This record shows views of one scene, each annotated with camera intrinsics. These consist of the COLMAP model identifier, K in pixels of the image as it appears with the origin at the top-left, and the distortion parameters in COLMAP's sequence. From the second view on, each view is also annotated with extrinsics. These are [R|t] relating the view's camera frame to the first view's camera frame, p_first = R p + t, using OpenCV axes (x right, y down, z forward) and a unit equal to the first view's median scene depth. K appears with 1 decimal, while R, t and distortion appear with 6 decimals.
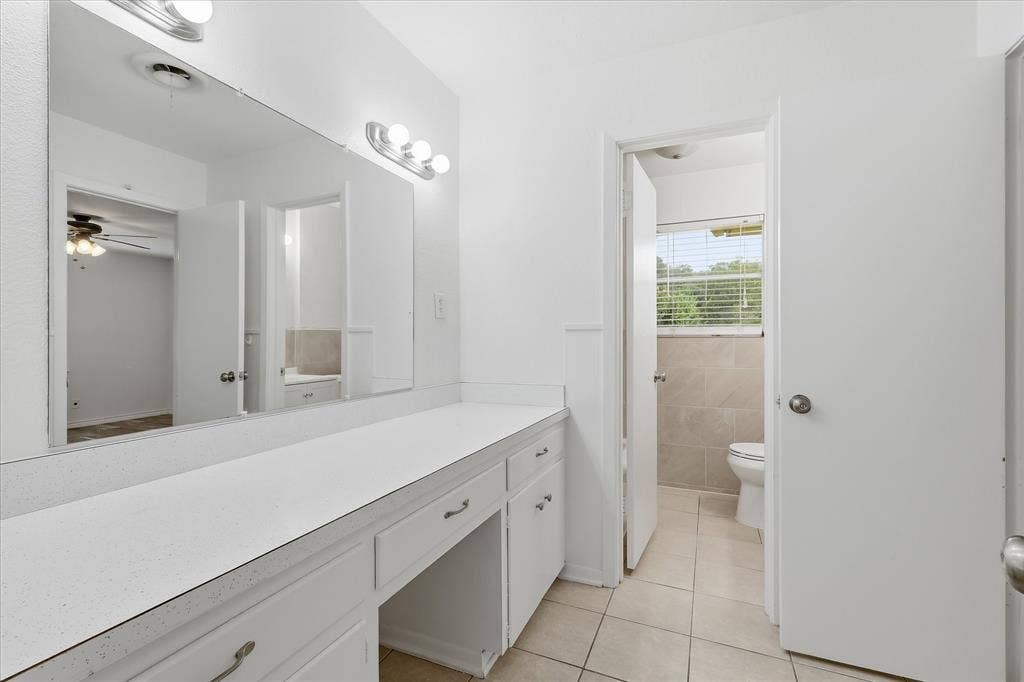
lens RADIAL K [[451.1, 0, 516.0], [0, 451.1, 339.8], [0, 0, 1]] dist [0.004889, -0.000490]
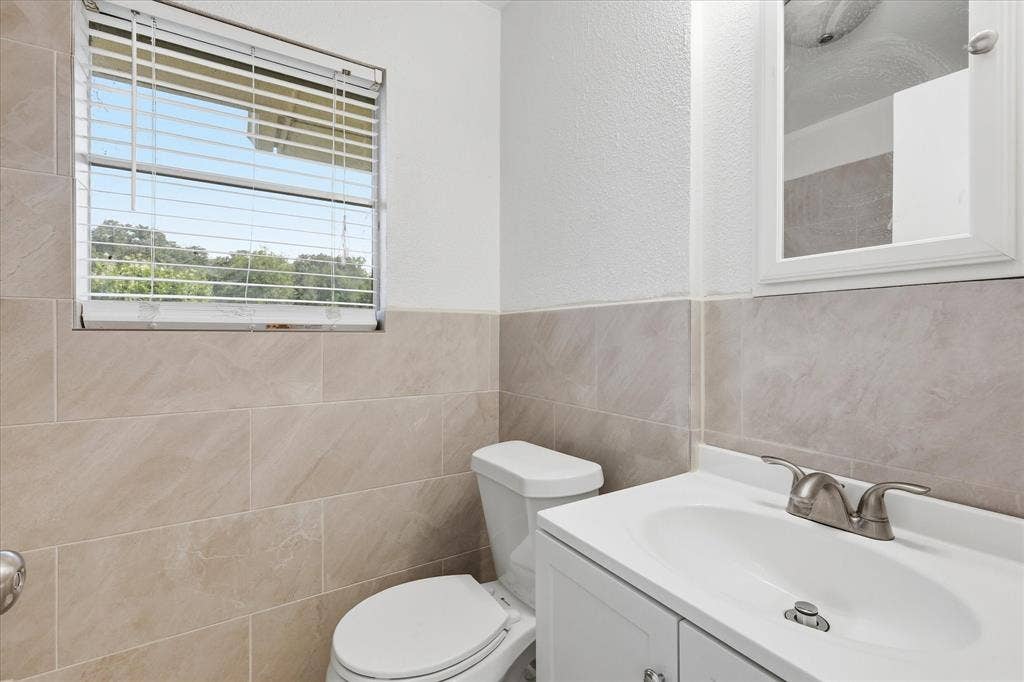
lens RADIAL K [[451.1, 0, 517.2], [0, 451.1, 335.5], [0, 0, 1]] dist [0.004889, -0.000490]
pose [[0.562636, 0.001509, 0.826704, 0.228747], [-0.006079, 0.999979, 0.002312, -0.003852], [-0.826683, -0.006327, 0.562633, 0.595689]]
